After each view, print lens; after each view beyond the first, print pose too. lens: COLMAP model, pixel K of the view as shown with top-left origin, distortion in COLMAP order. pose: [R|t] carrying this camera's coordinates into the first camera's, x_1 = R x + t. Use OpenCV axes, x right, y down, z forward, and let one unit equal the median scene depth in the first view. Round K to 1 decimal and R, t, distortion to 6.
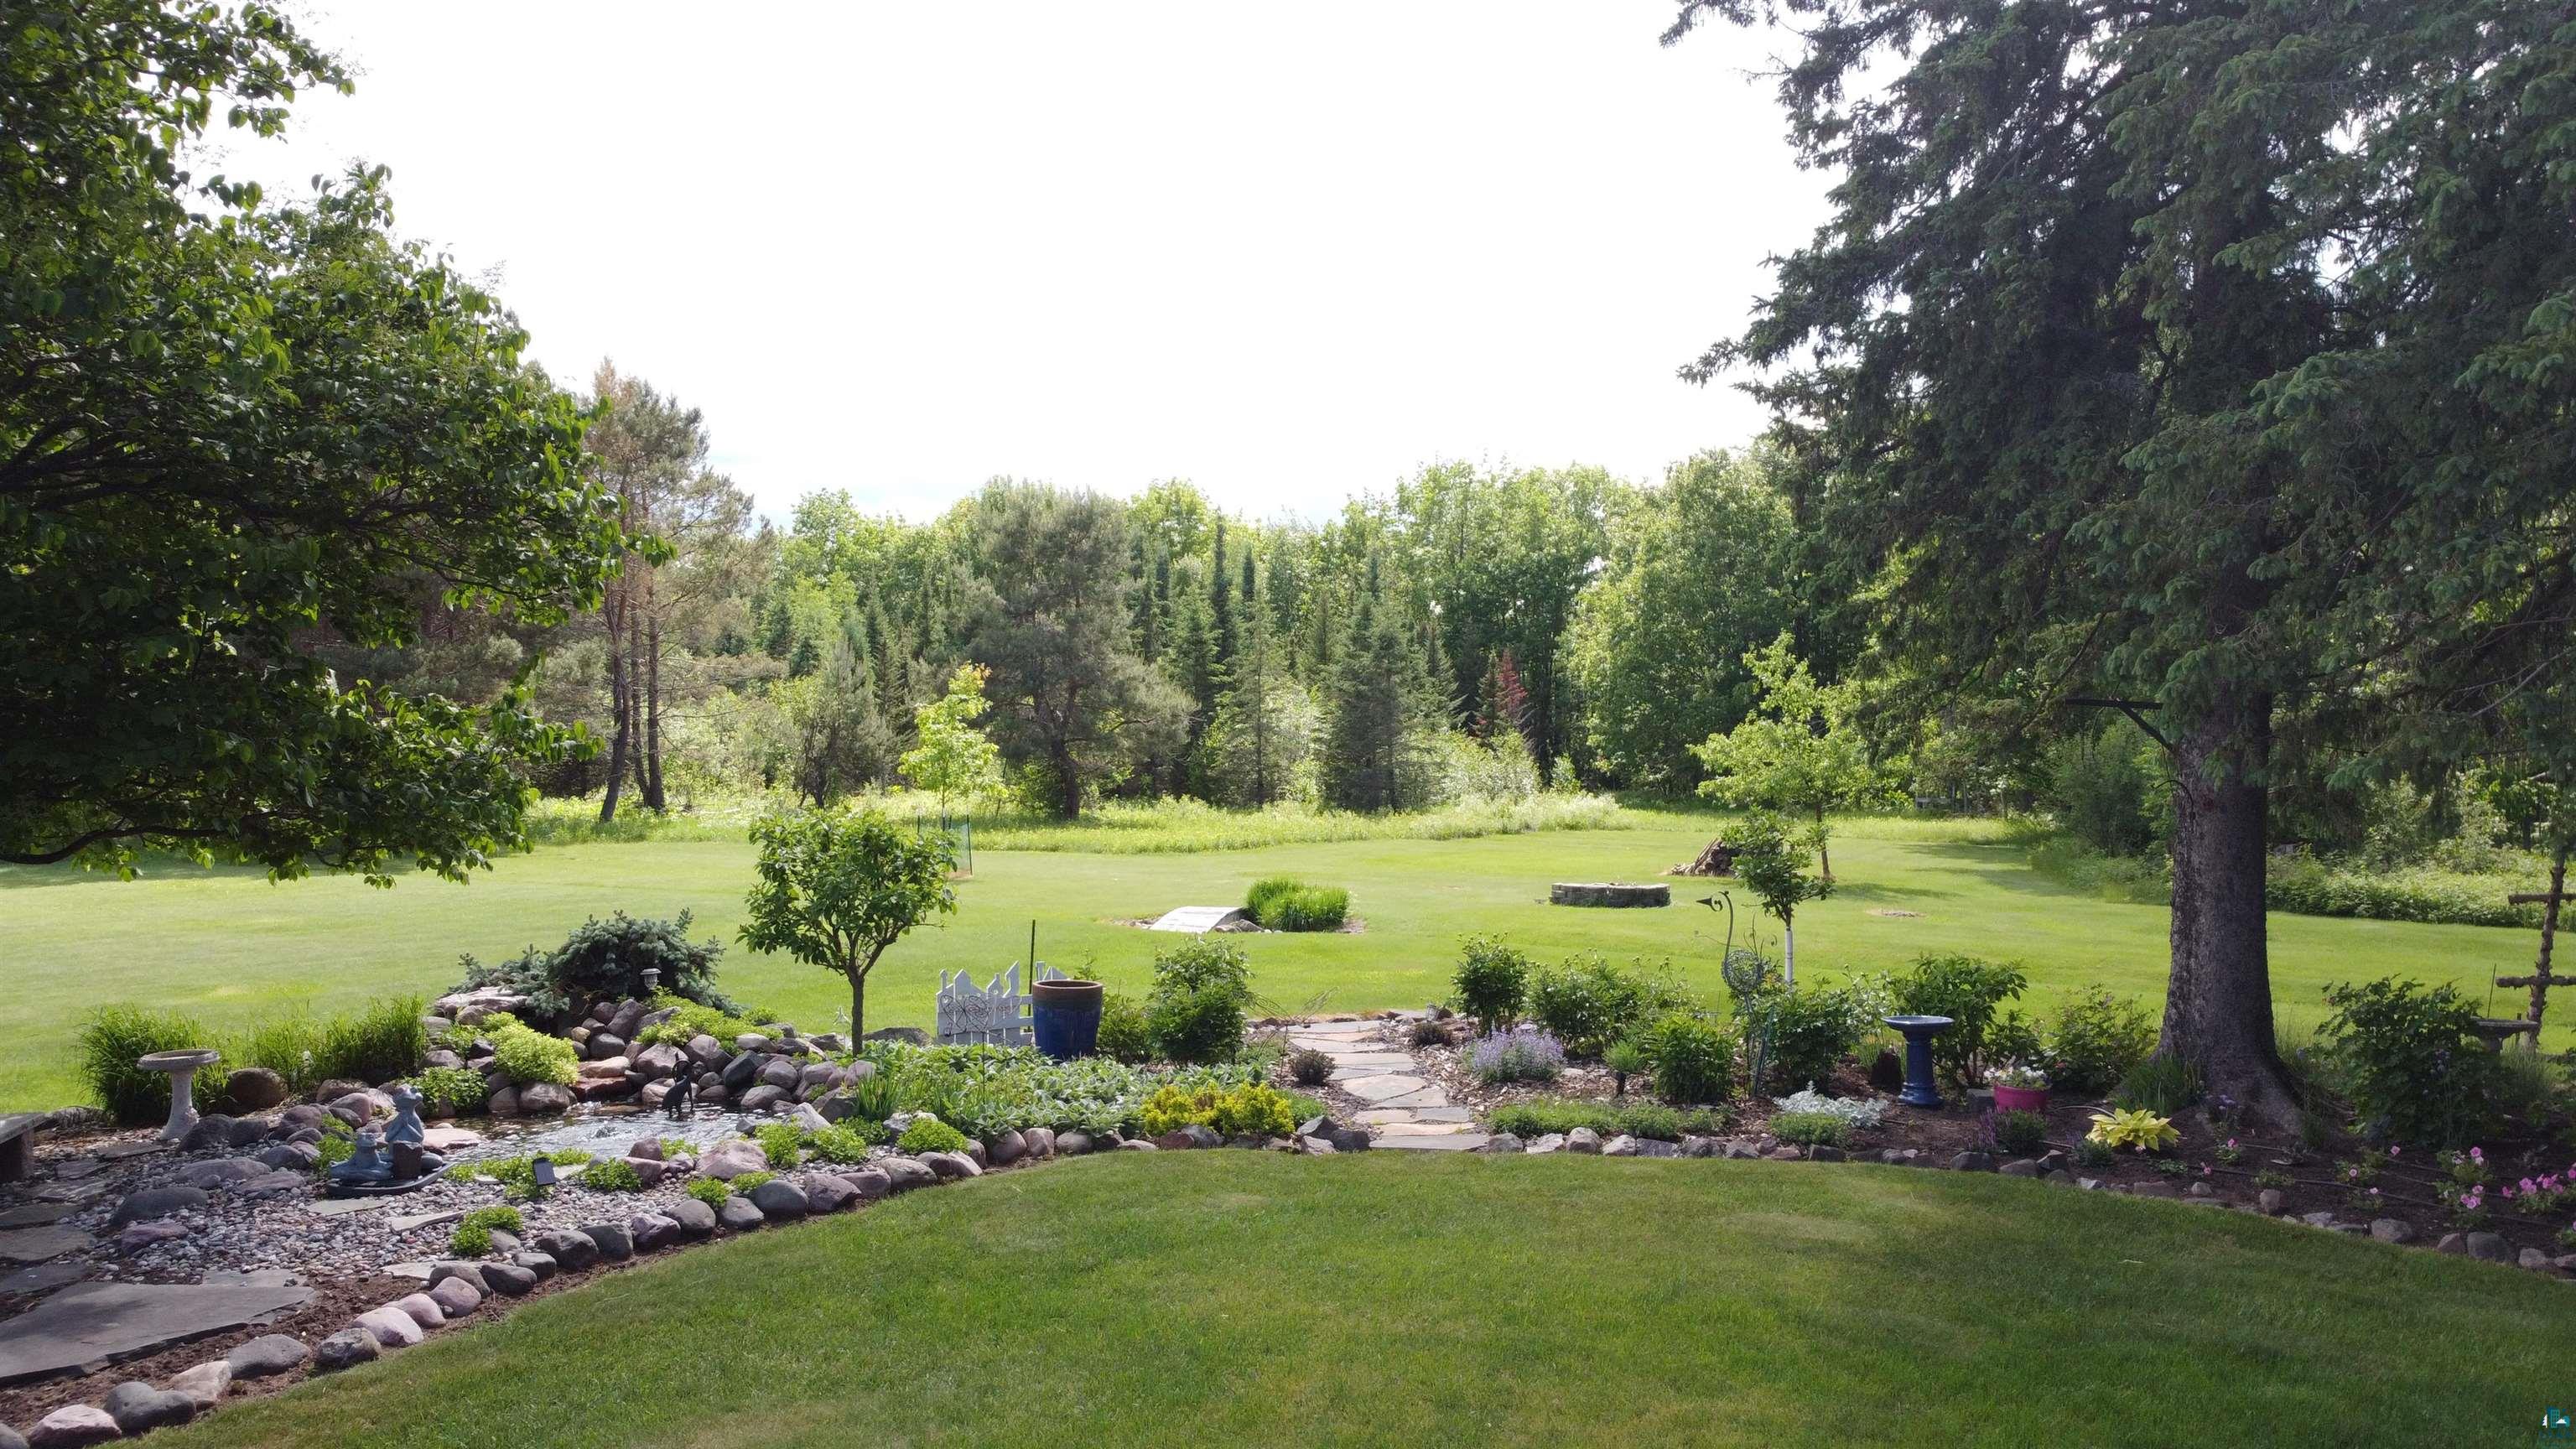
lens RADIAL K [[1952.0, 0, 1301.4], [0, 1952.0, 731.6], [0, 0, 1]] dist [0.008476, -0.006196]
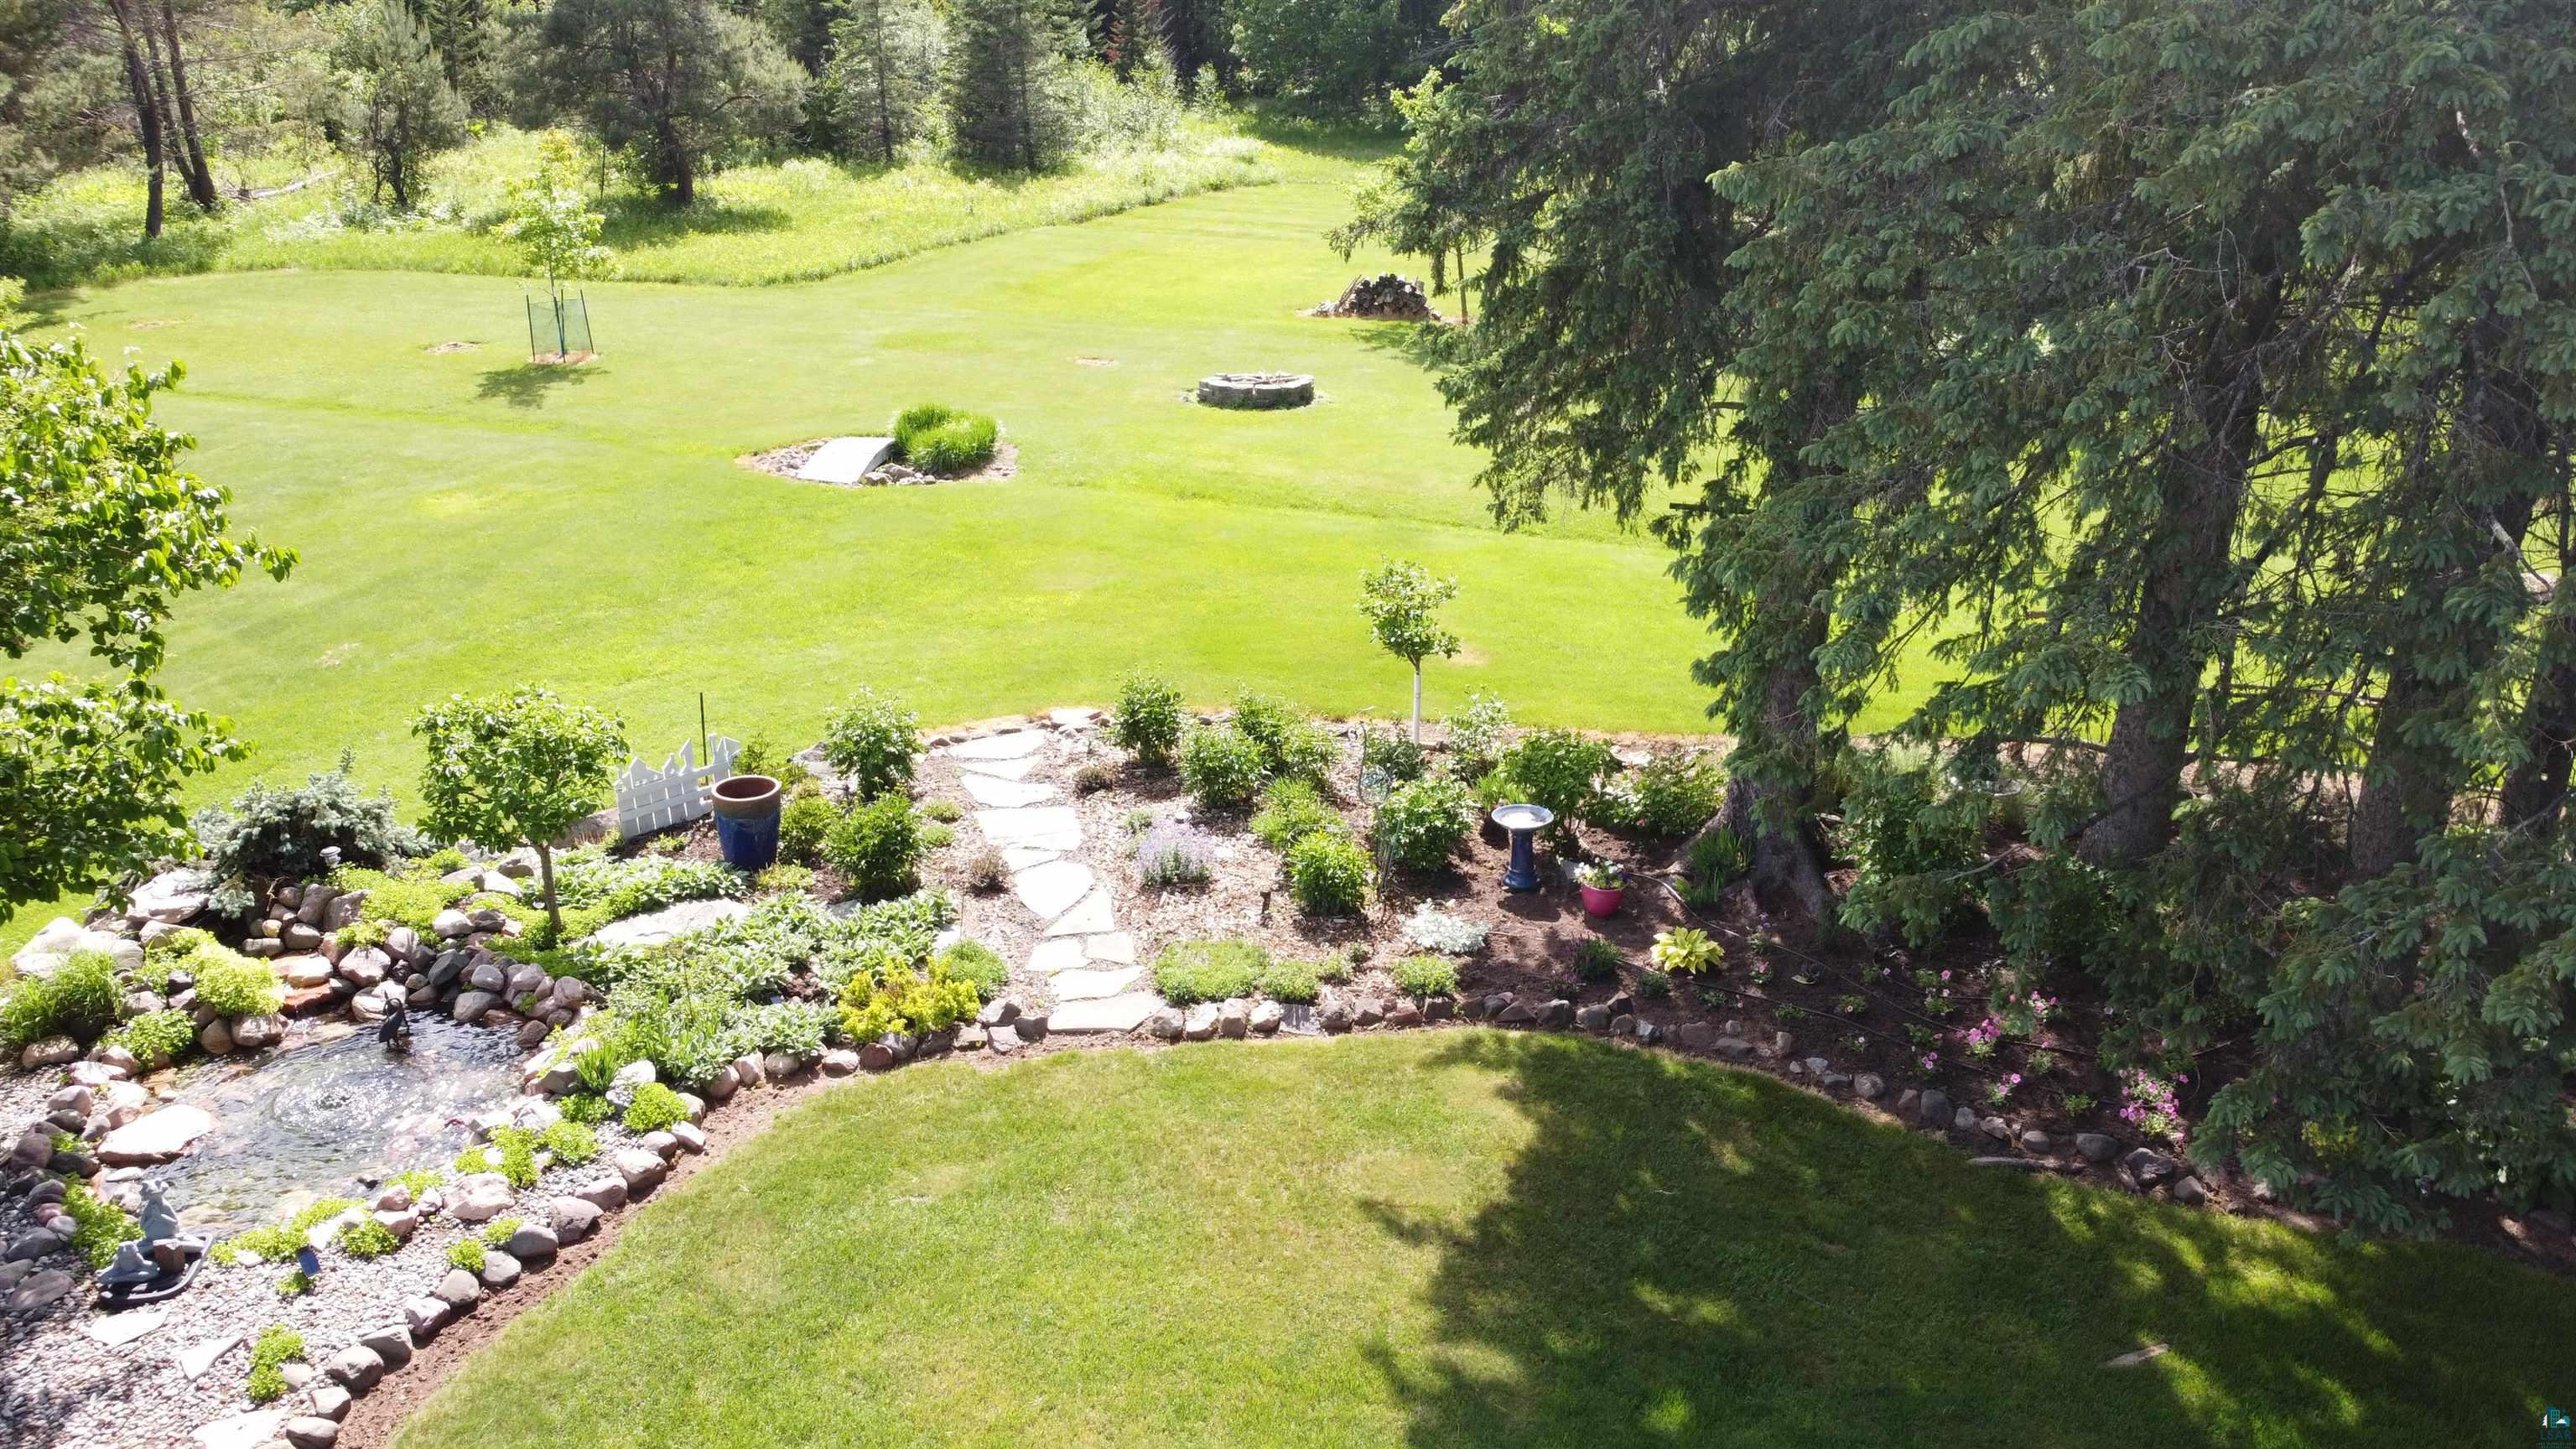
lens RADIAL K [[1954.0, 0, 1307.3], [0, 1954.0, 733.5], [0, 0, 1]] dist [-0.009681, 0.003976]
pose [[0.983433, -0.061657, 0.170464, -0.000257], [-0.007243, 0.926261, 0.376814, -0.325793], [-0.181127, -0.371806, 0.910469, 0.001934]]
